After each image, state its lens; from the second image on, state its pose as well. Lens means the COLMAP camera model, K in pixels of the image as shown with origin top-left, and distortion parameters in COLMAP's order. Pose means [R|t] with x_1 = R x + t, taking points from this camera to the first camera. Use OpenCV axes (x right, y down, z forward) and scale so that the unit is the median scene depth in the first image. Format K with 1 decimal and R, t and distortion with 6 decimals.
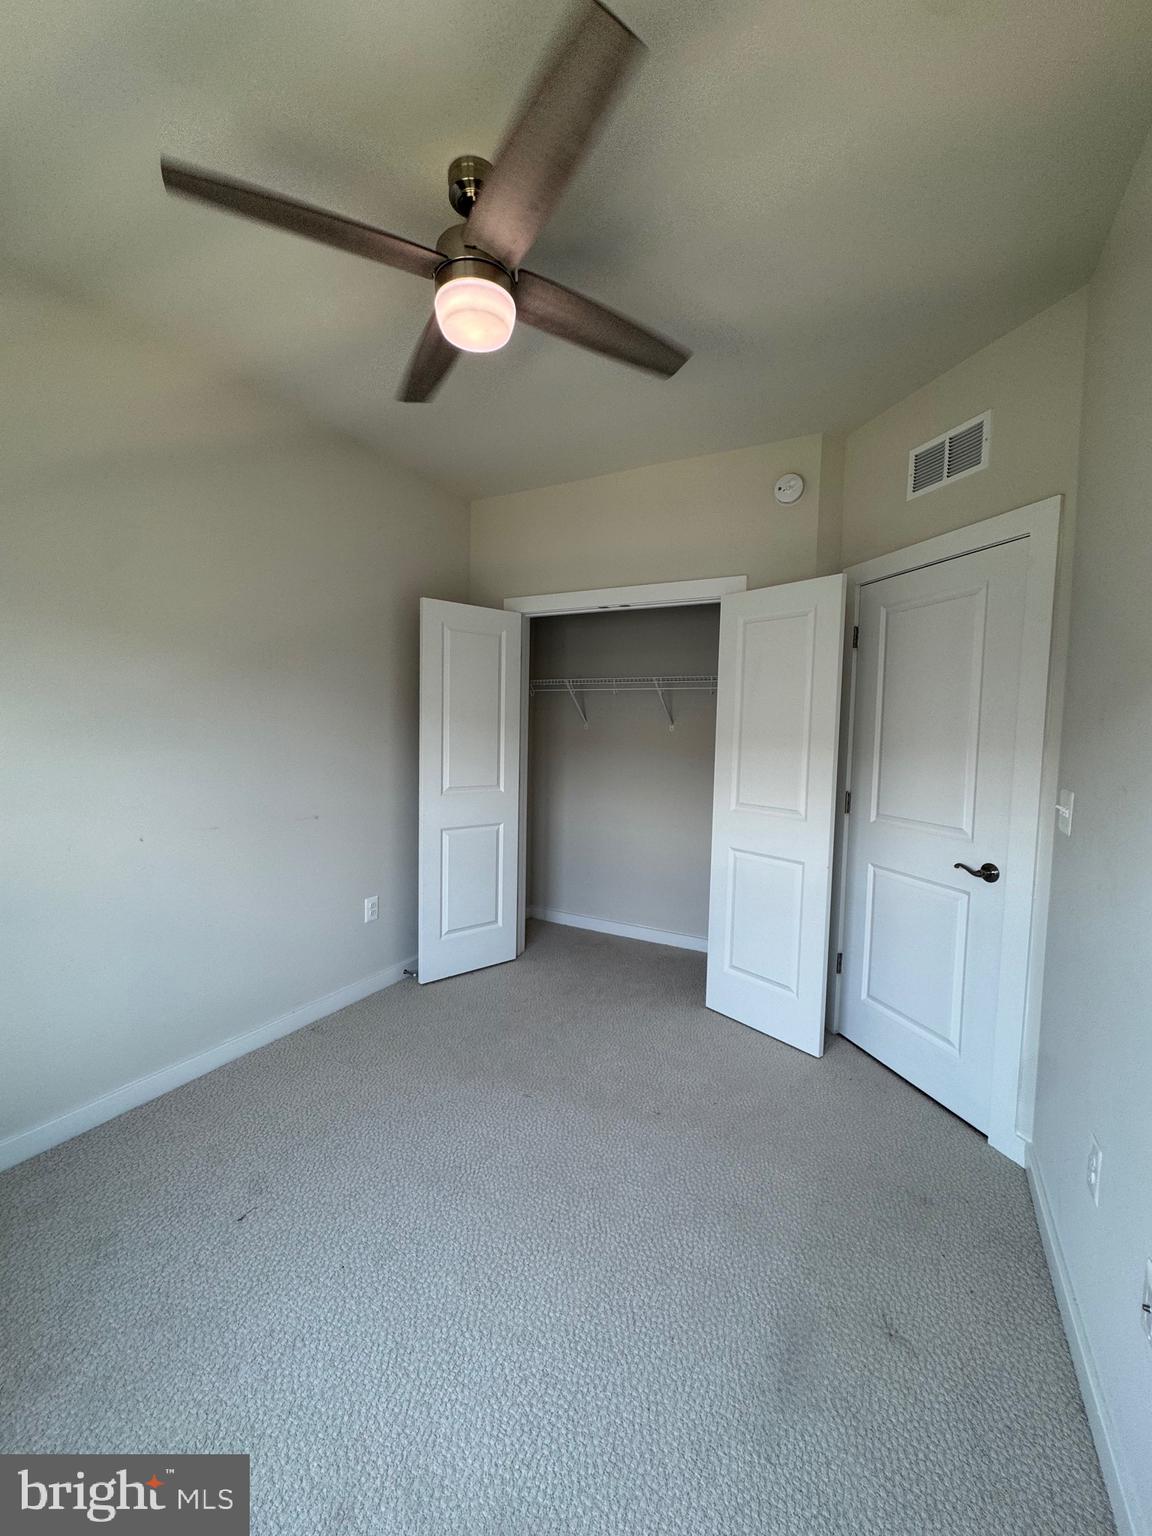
lens RADIAL K [[620.4, 0, 576.0], [0, 620.4, 768.0], [0, 0, 1]] dist [0.001574, 0.000089]
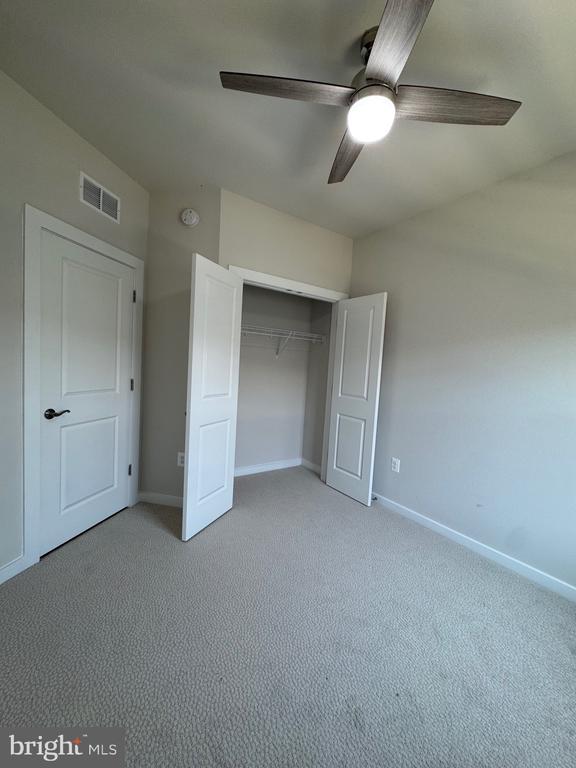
lens RADIAL K [[310.2, 0, 288.0], [0, 310.2, 384.0], [0, 0, 1]] dist [0.001574, 0.000089]
pose [[0.631281, -0.036795, 0.774681, -0.611498], [-0.002890, 0.998755, 0.049792, -0.029502], [-0.775549, -0.033671, 0.630389, 0.370784]]
